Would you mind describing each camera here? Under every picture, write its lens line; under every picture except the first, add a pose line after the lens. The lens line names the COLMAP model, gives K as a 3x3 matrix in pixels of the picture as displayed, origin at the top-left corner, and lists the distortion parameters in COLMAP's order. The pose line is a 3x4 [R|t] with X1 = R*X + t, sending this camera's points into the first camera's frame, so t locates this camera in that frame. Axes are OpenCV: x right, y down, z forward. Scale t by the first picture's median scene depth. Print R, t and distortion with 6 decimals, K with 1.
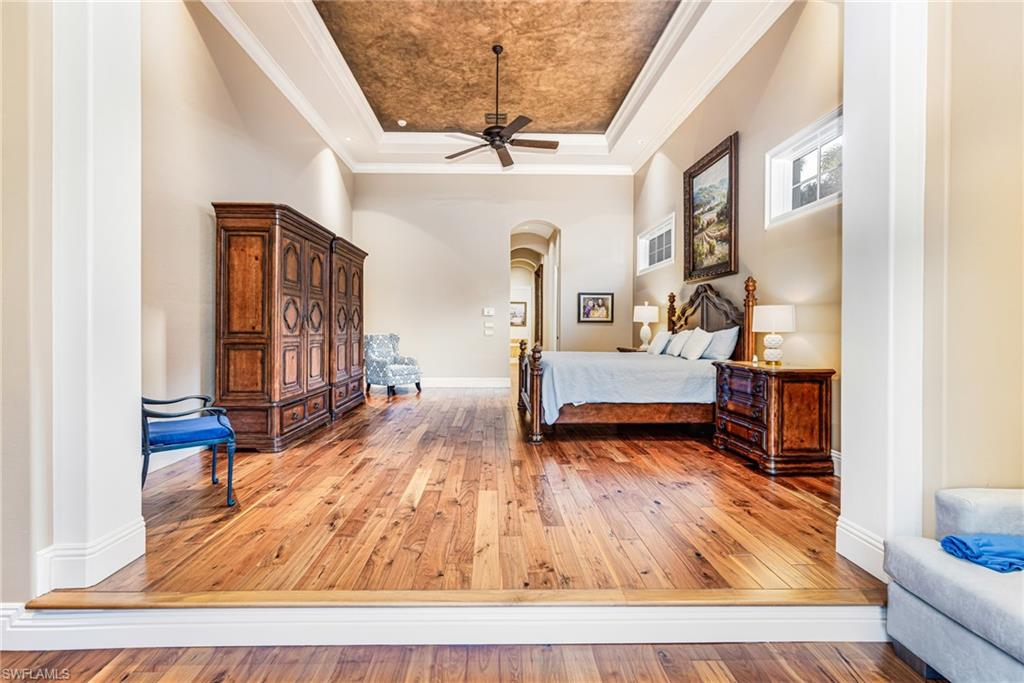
lens RADIAL K [[459.1, 0, 508.2], [0, 459.1, 334.6], [0, 0, 1]] dist [-0.000022, -0.000068]
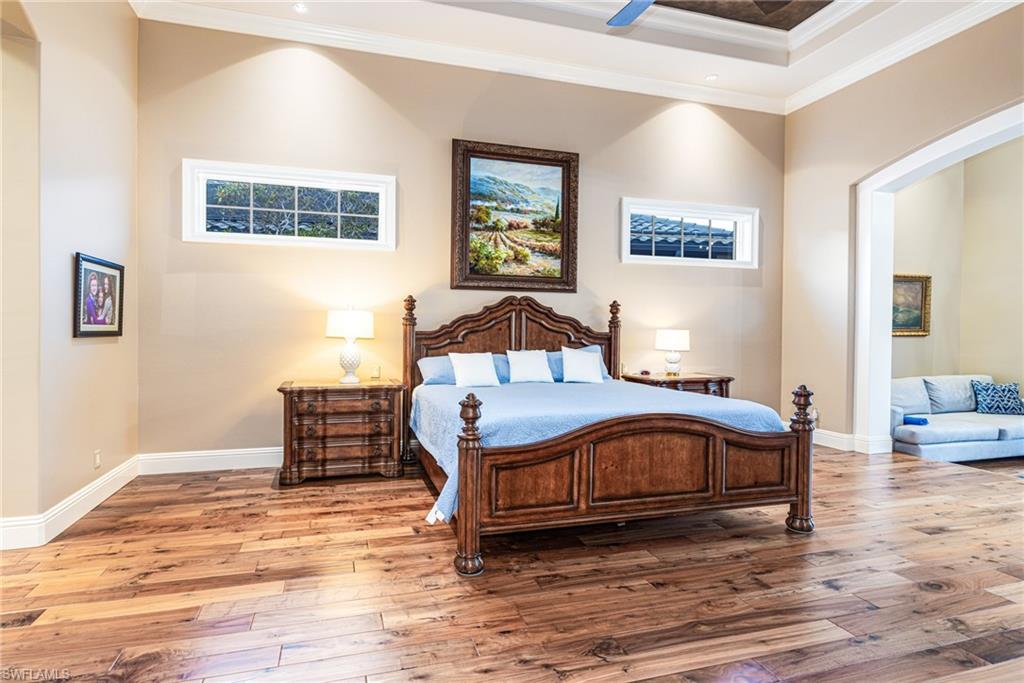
lens RADIAL K [[459.1, 0, 508.2], [0, 459.1, 334.6], [0, 0, 1]] dist [-0.000022, -0.000068]
pose [[-0.202855, -0.008665, 0.979171, -0.409078], [0.007613, 0.999917, 0.010425, -0.046782], [-0.979179, 0.009569, -0.202772, 1.185501]]
